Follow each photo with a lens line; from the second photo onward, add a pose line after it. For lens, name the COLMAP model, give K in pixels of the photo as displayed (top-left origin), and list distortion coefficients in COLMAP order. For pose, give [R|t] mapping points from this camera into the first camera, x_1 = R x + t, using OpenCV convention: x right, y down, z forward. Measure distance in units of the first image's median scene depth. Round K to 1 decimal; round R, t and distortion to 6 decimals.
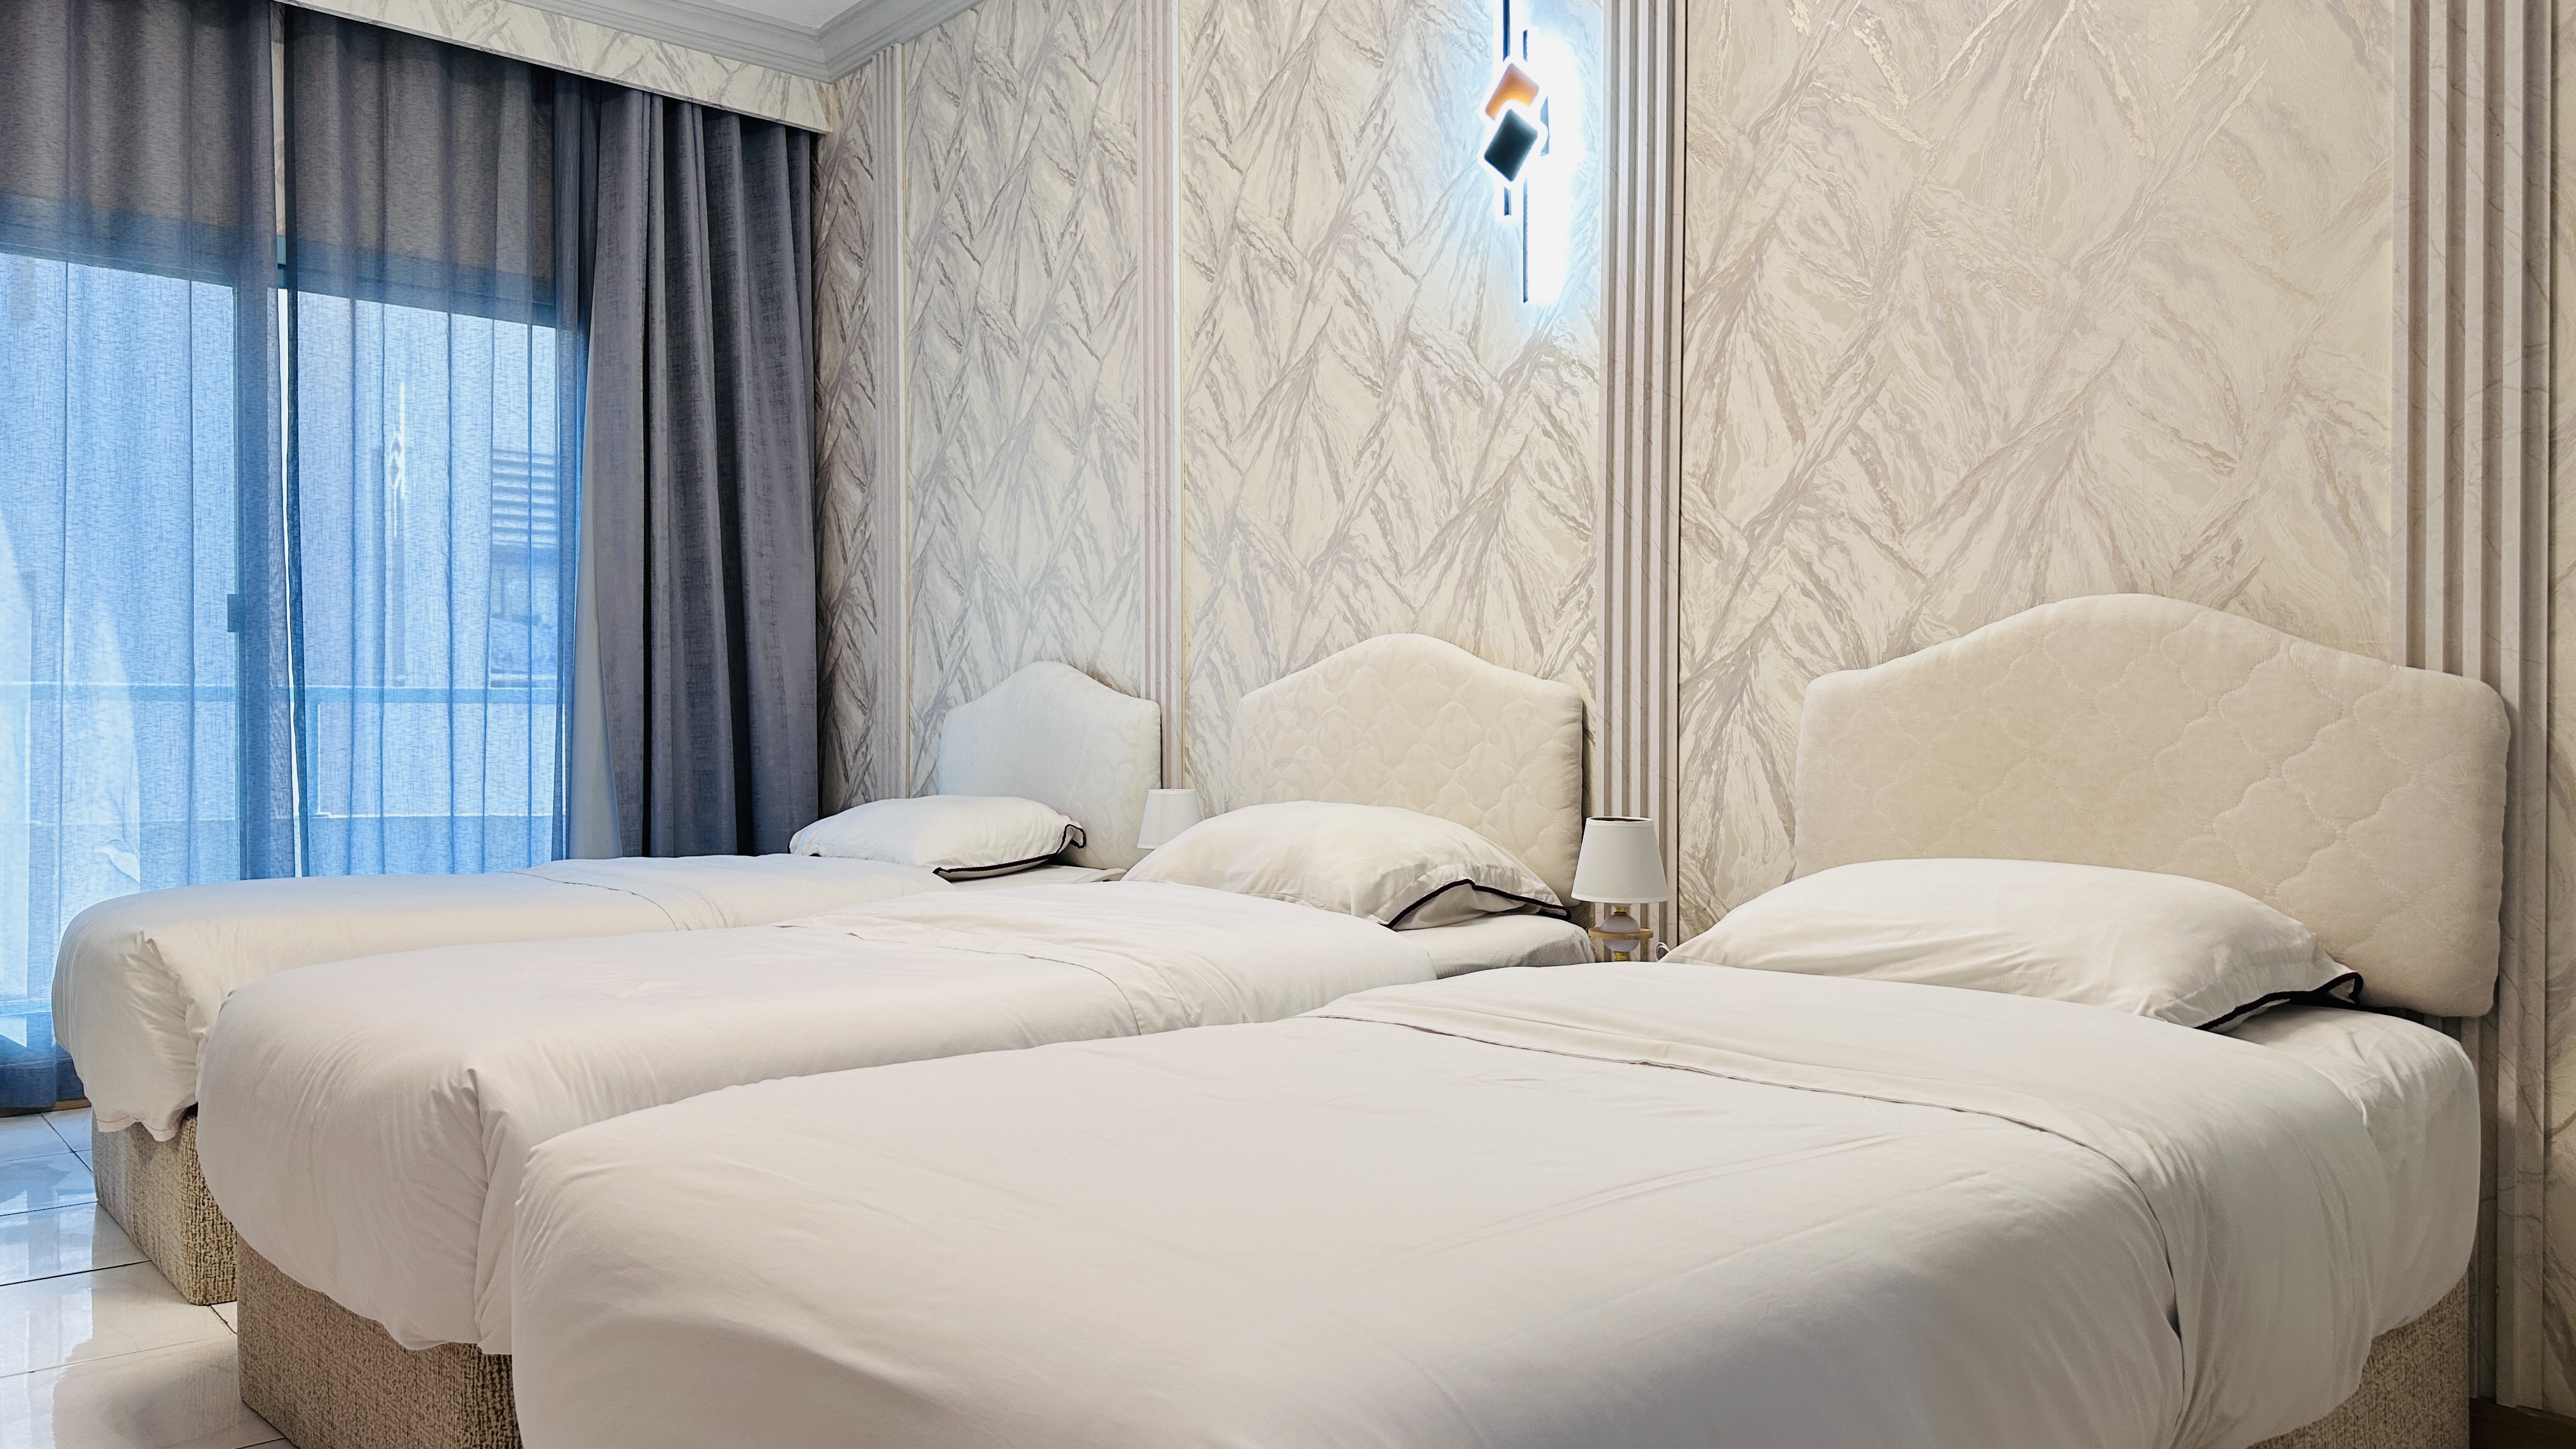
lens RADIAL K [[1763.6, 0, 1366.9], [0, 1763.6, 785.8], [0, 0, 1]] dist [0.063882, -0.074603]
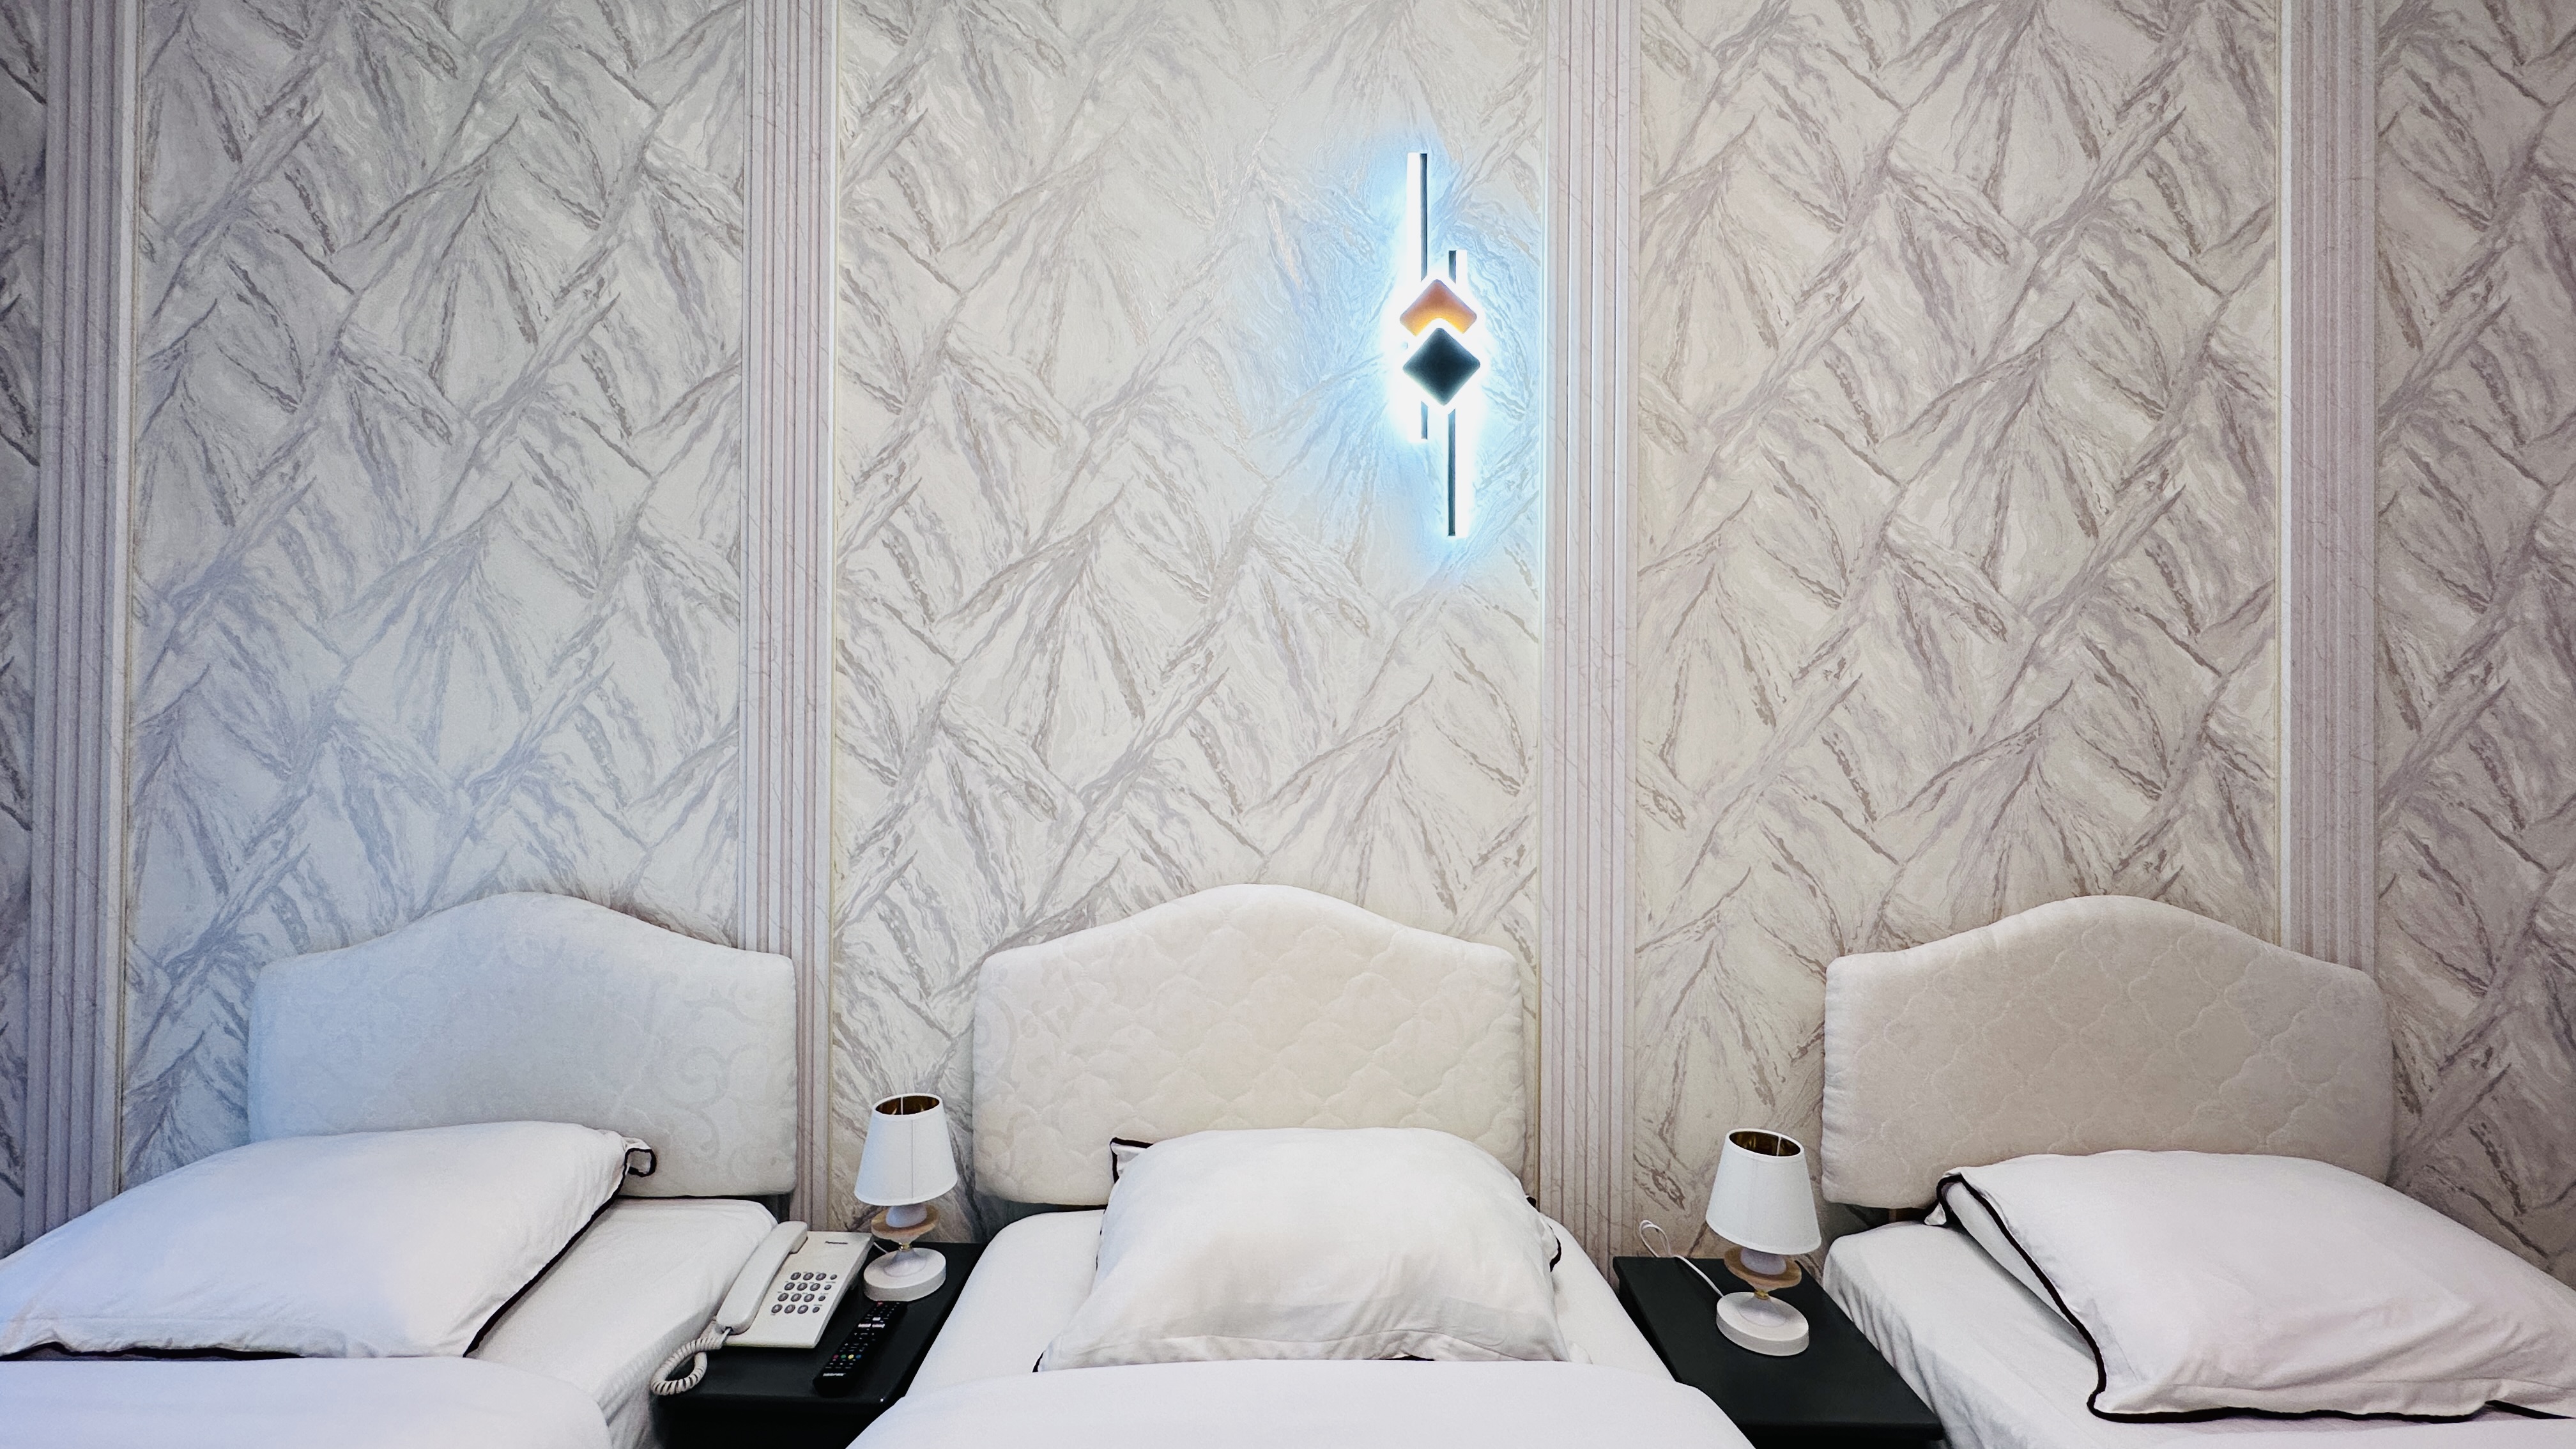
lens RADIAL K [[1007.9, 0, 1289.1], [0, 1007.9, 731.3], [0, 0, 1]] dist [-0.005137, 0.001251]
pose [[0.698453, 0.005811, 0.715632, -0.274913], [0.018238, 0.999498, -0.025917, -0.126603], [-0.715424, 0.031153, 0.697996, 0.555149]]
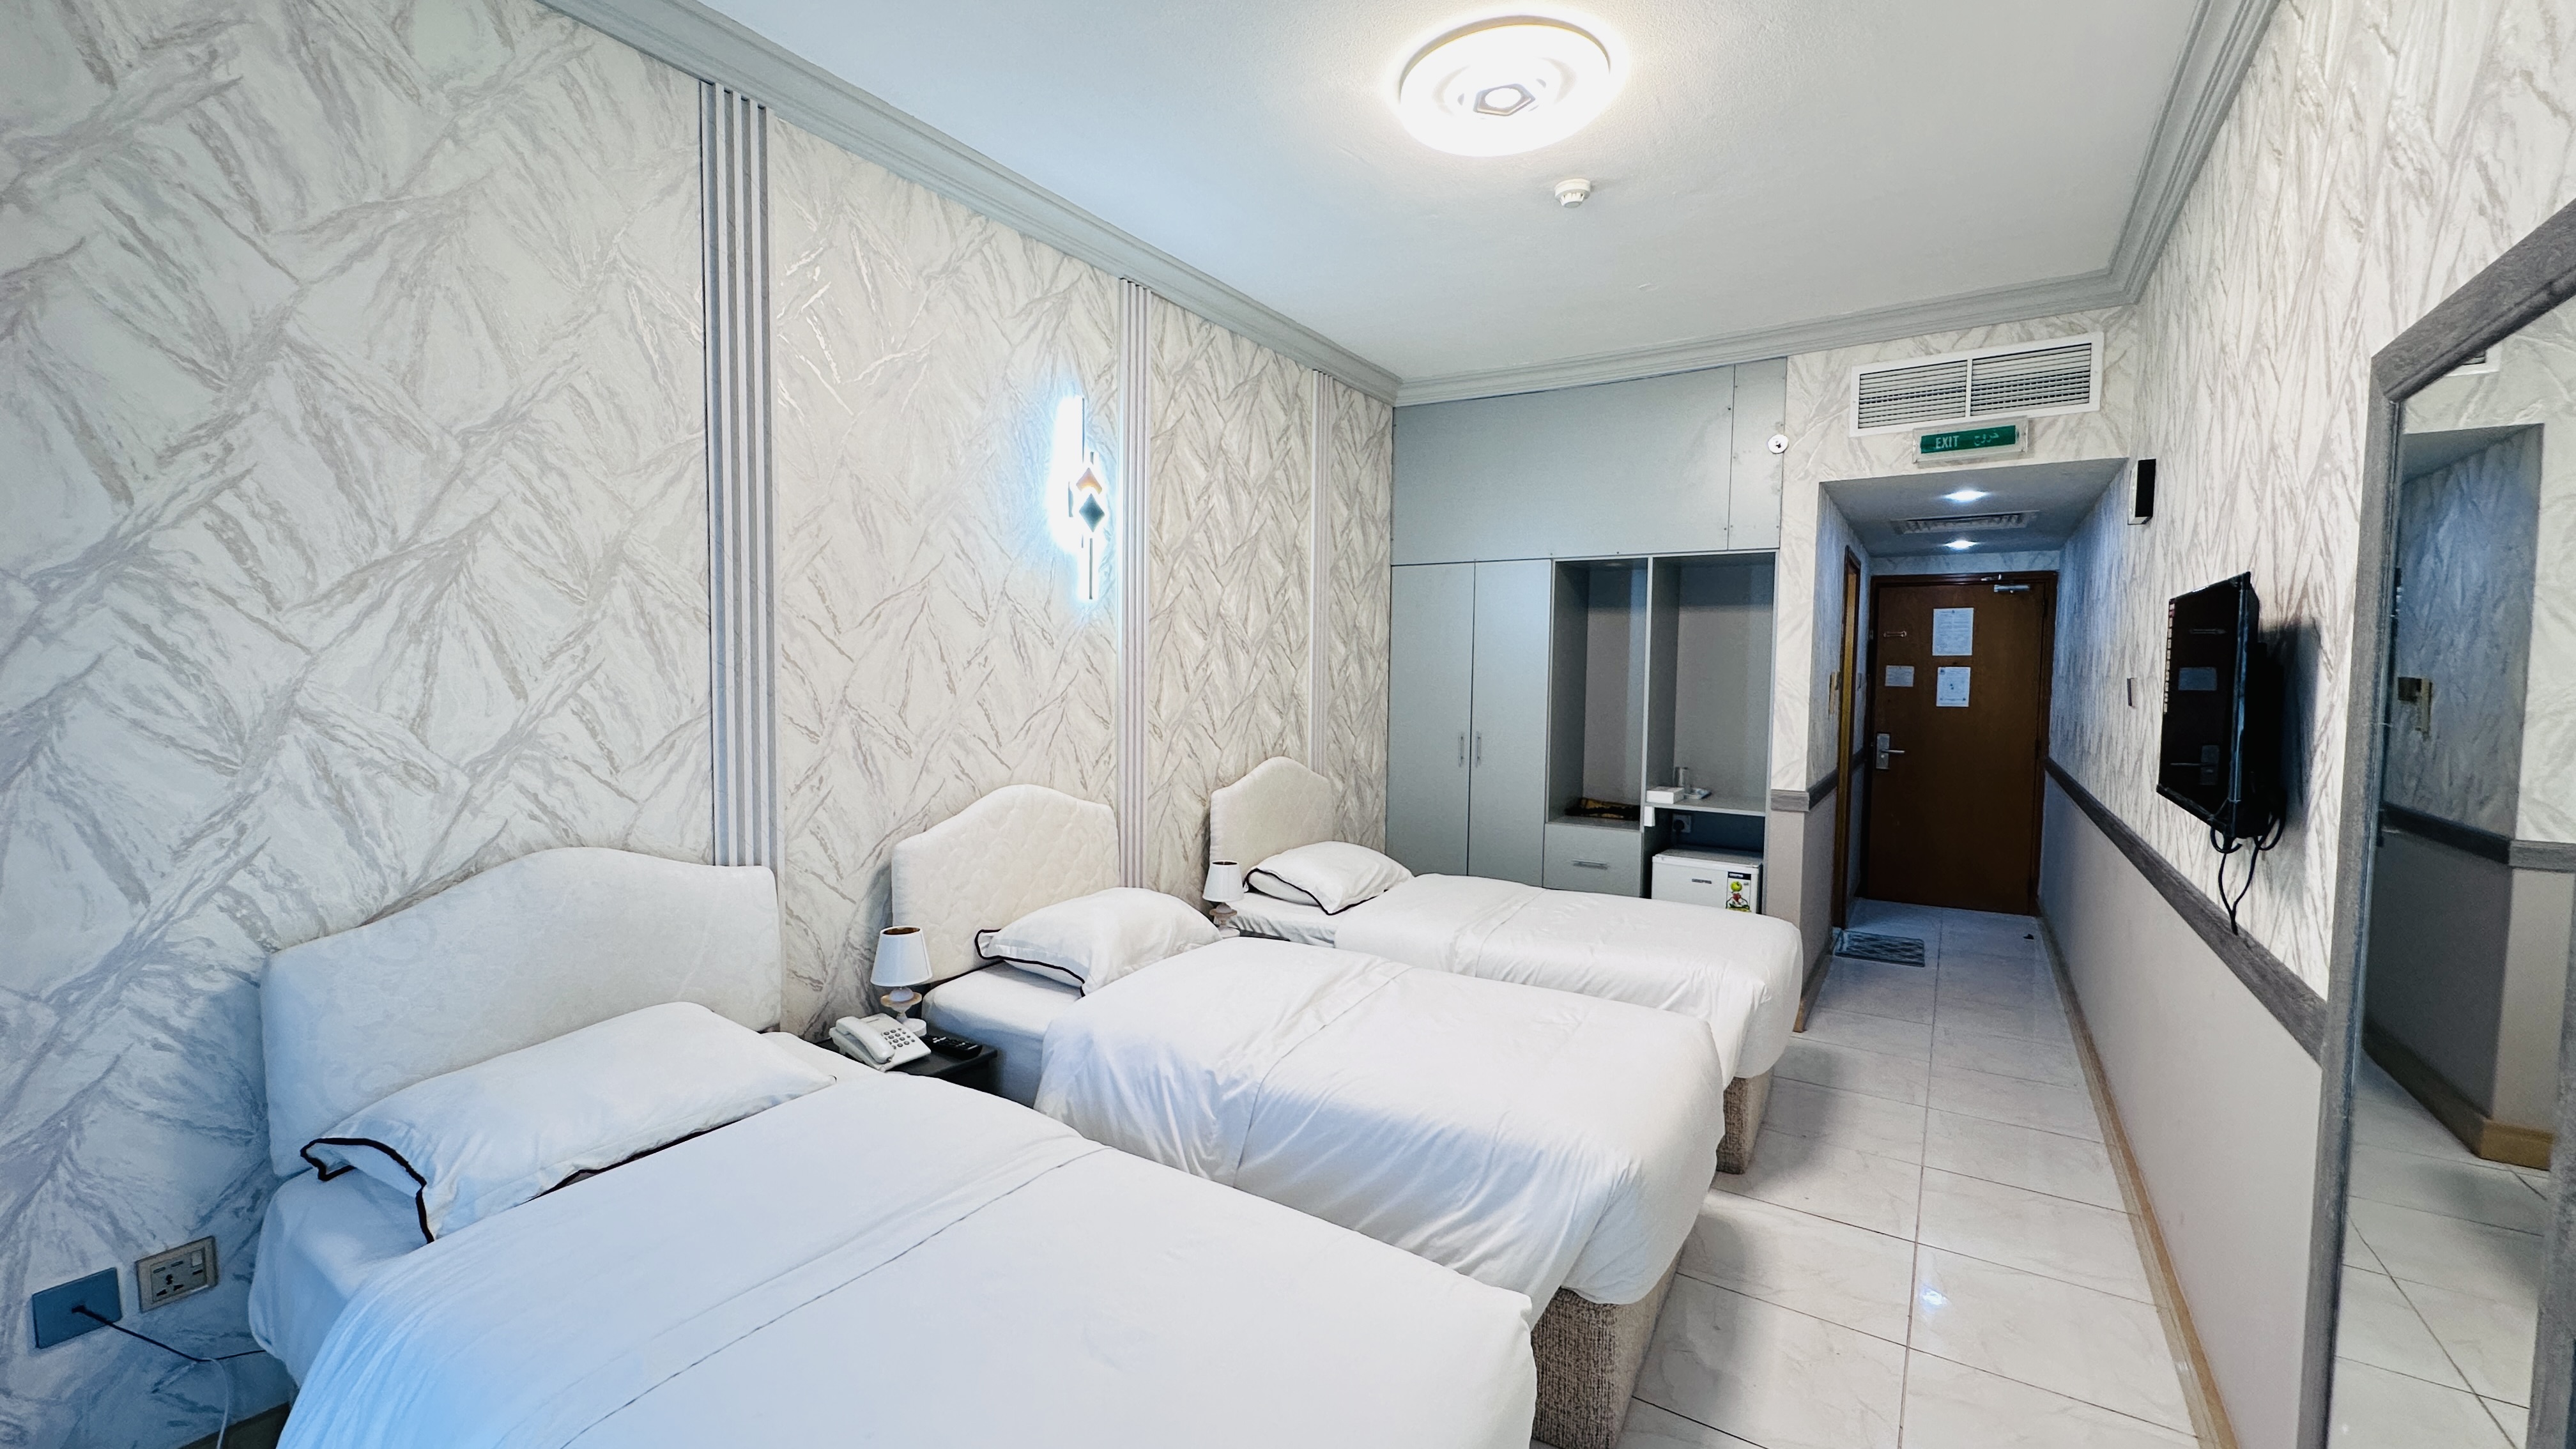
lens RADIAL K [[1007.9, 0, 1272.3], [0, 1007.9, 718.6], [0, 0, 1]] dist [-0.005137, 0.001251]
pose [[-0.216722, -0.057855, 0.974517, -0.770027], [0.011969, 0.998010, 0.061912, -0.169464], [-0.976160, 0.025081, -0.215599, 0.832487]]
